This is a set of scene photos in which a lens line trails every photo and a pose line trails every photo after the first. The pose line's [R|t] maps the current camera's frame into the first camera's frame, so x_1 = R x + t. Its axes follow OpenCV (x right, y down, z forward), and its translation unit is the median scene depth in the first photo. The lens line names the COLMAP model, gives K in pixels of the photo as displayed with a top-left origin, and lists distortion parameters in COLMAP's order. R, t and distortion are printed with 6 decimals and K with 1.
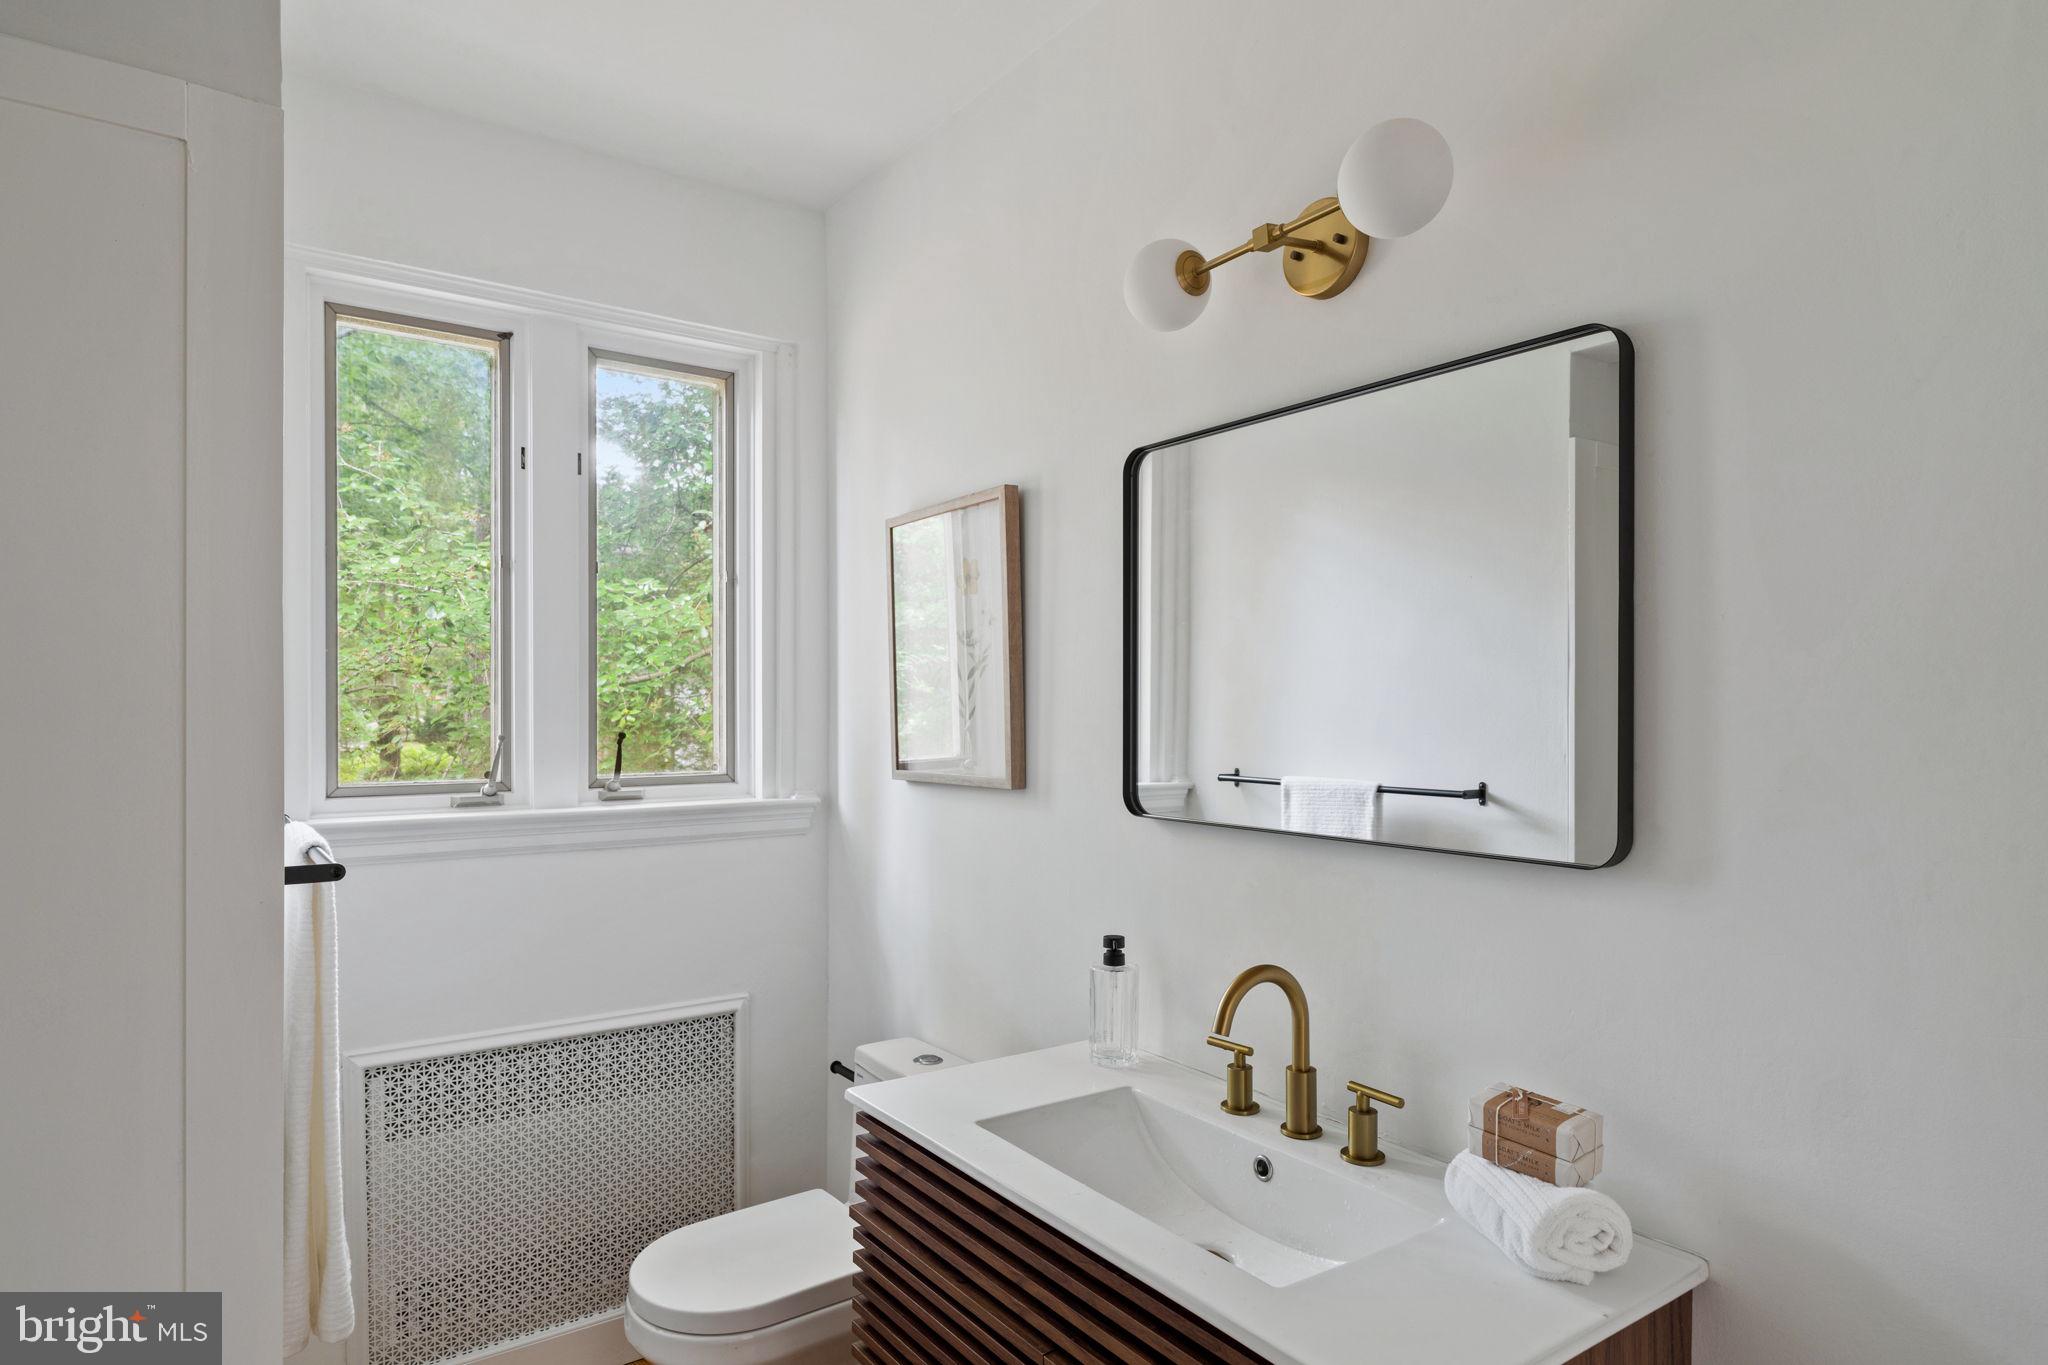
lens RADIAL K [[1153.3, 0, 1020.8], [0, 1153.3, 721.1], [0, 0, 1]] dist [0.002732, 0.001148]
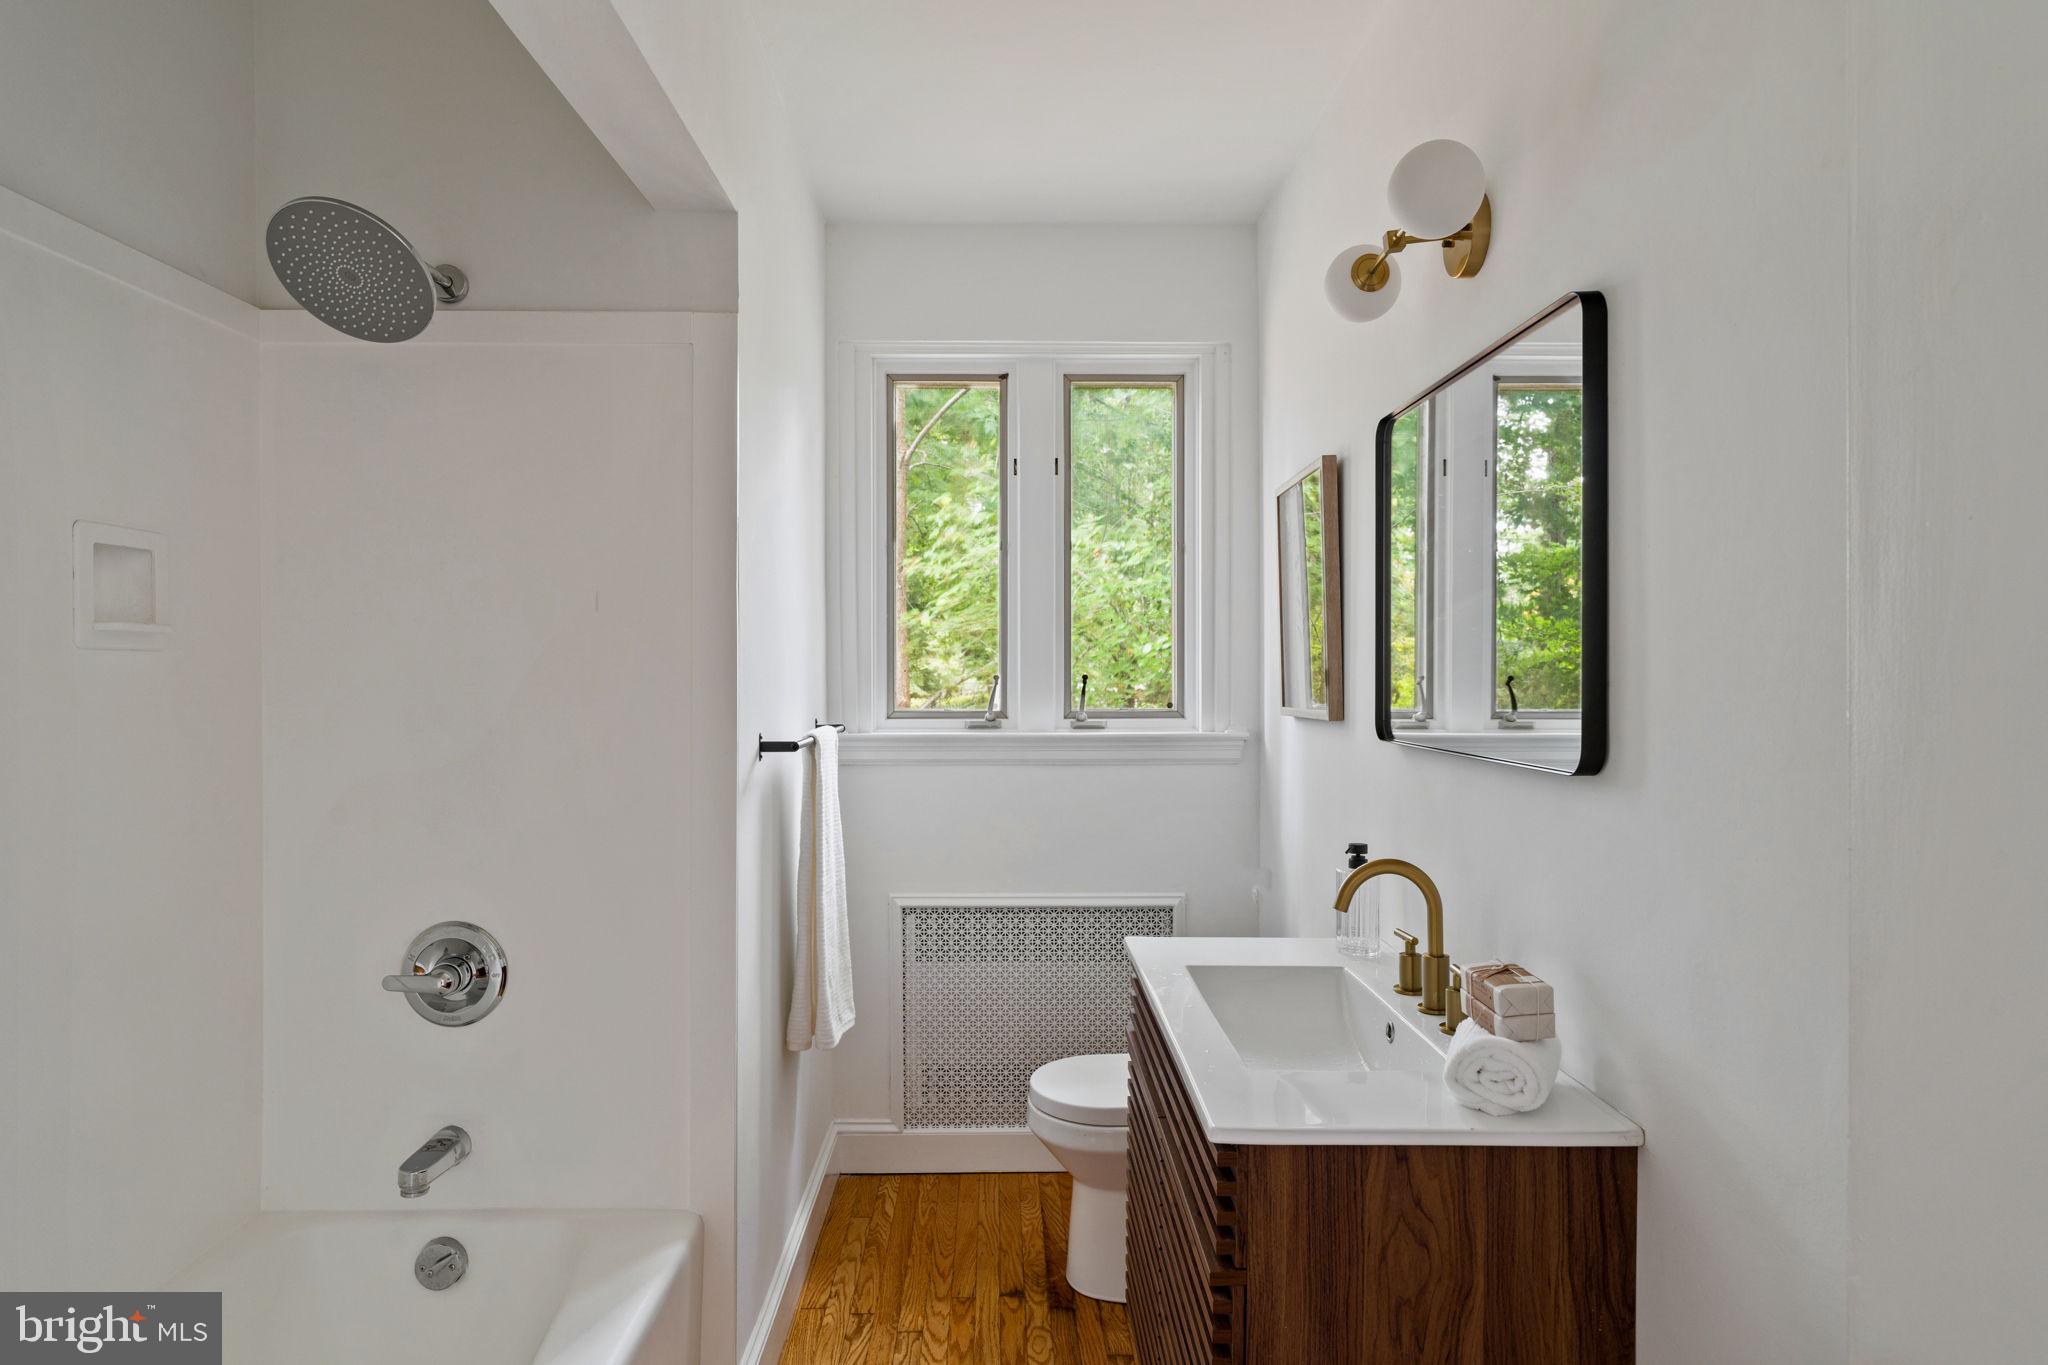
lens RADIAL K [[1196.0, 0, 1026.9], [0, 1196.0, 676.6], [0, 0, 1]] dist [0.002701, 0.002389]
pose [[0.831304, 0.001512, -0.555816, 0.353309], [-0.004883, 0.999978, -0.004583, 0.019743], [0.555797, 0.006524, 0.831293, -0.136068]]
